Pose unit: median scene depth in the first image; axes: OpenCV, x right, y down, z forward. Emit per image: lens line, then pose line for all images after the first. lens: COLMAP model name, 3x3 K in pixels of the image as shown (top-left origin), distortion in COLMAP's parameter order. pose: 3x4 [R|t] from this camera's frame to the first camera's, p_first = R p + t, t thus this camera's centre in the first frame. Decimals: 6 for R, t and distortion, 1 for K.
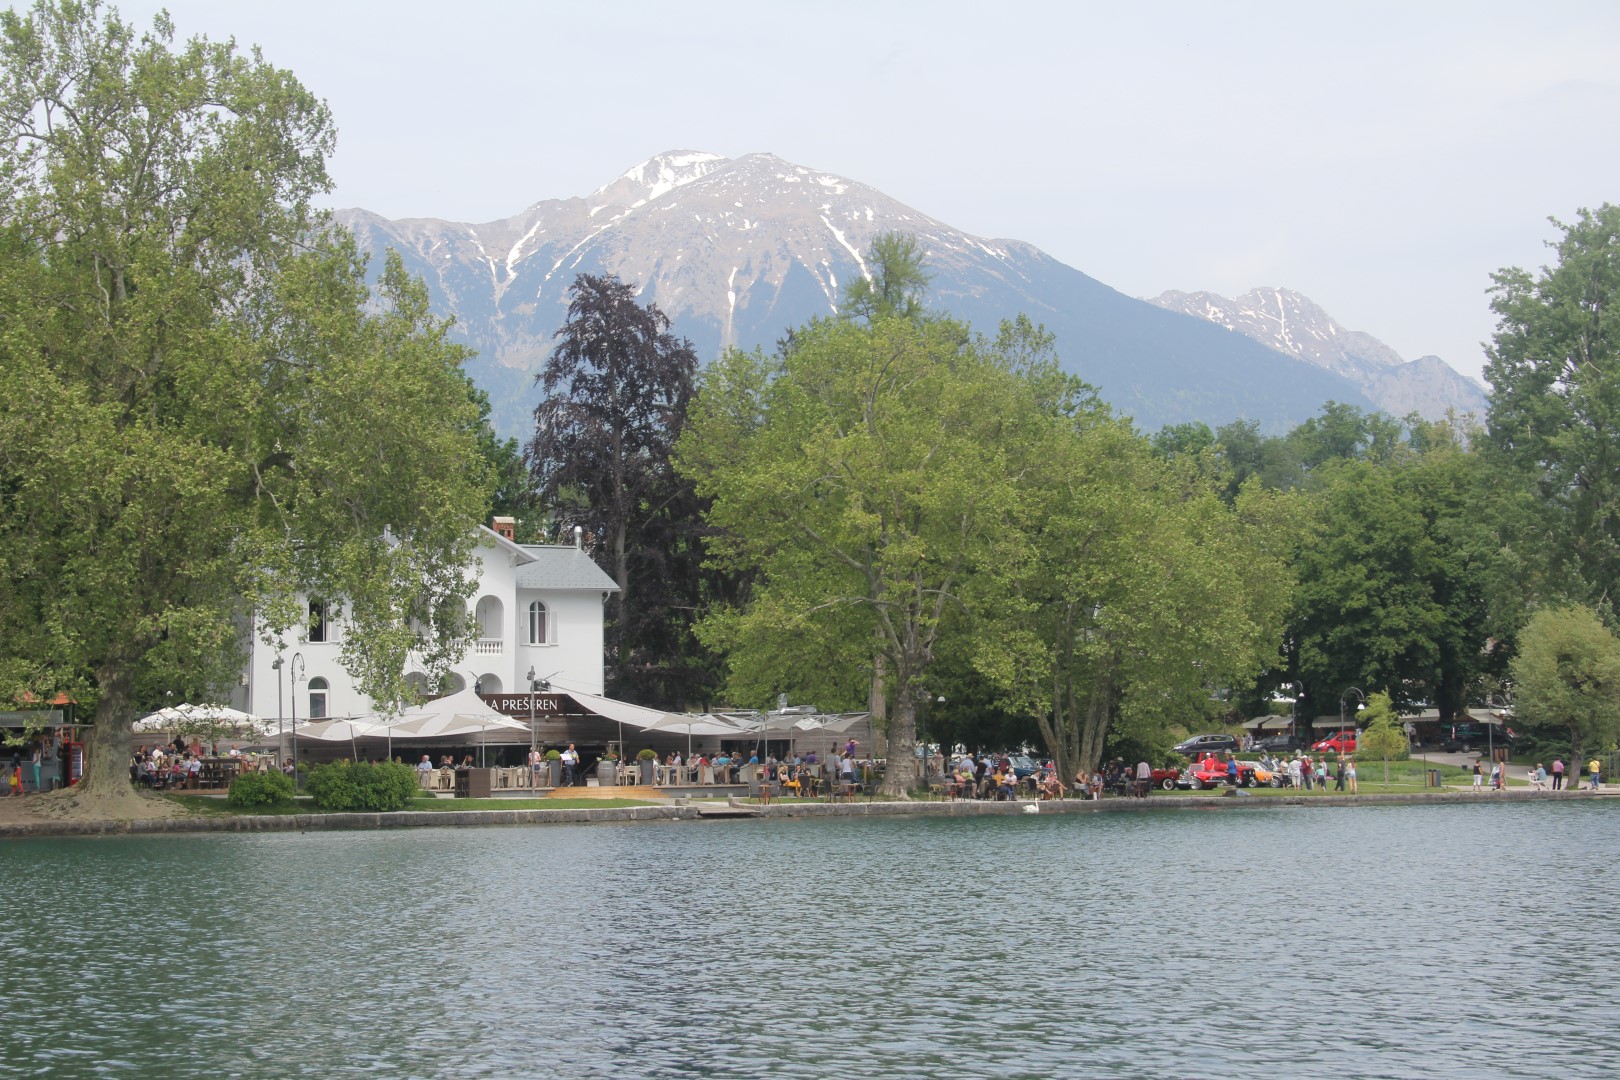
lens RADIAL K [[3370.3, 0, 810.0], [0, 3370.3, 540.0], [0, 0, 1]] dist [0.032759, 0.183236]
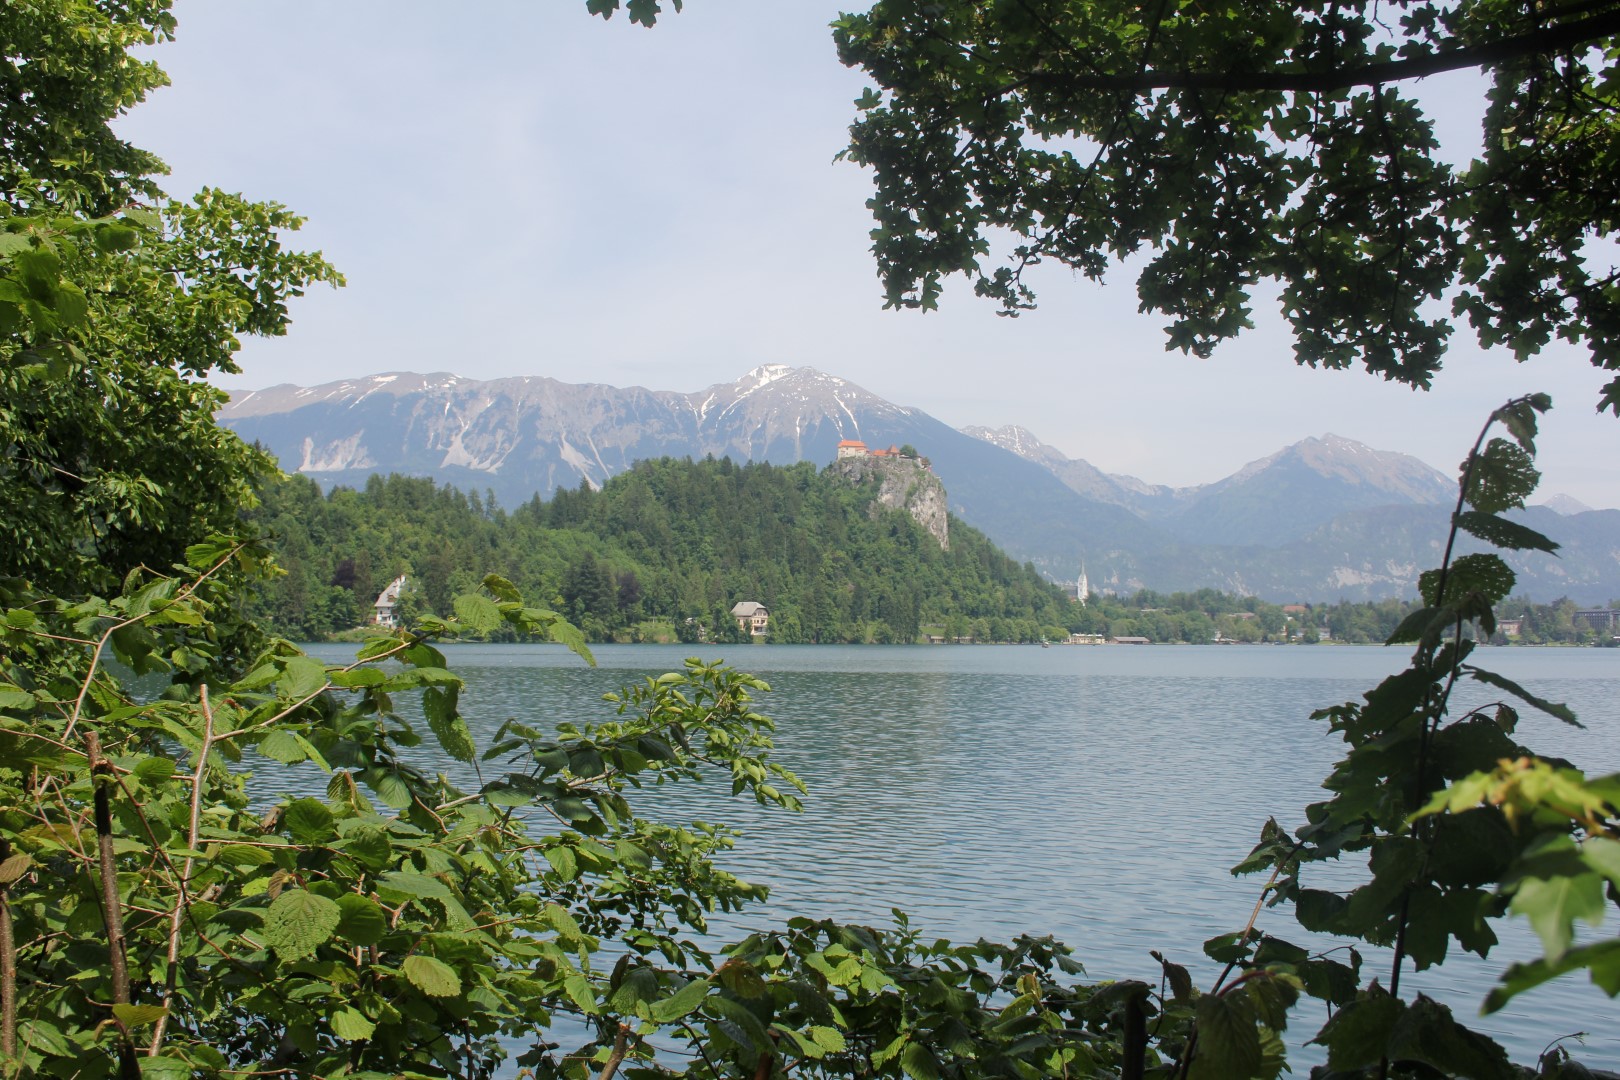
lens RADIAL K [[1639.2, 0, 810.0], [0, 1639.2, 540.0], [0, 0, 1]] dist [-0.114947, 0.149826]
pose [[0.998870, 0.030564, 0.036400, -0.052769], [-0.031123, 0.999405, 0.014874, -0.011207], [-0.035924, -0.015990, 0.999227, -0.152931]]
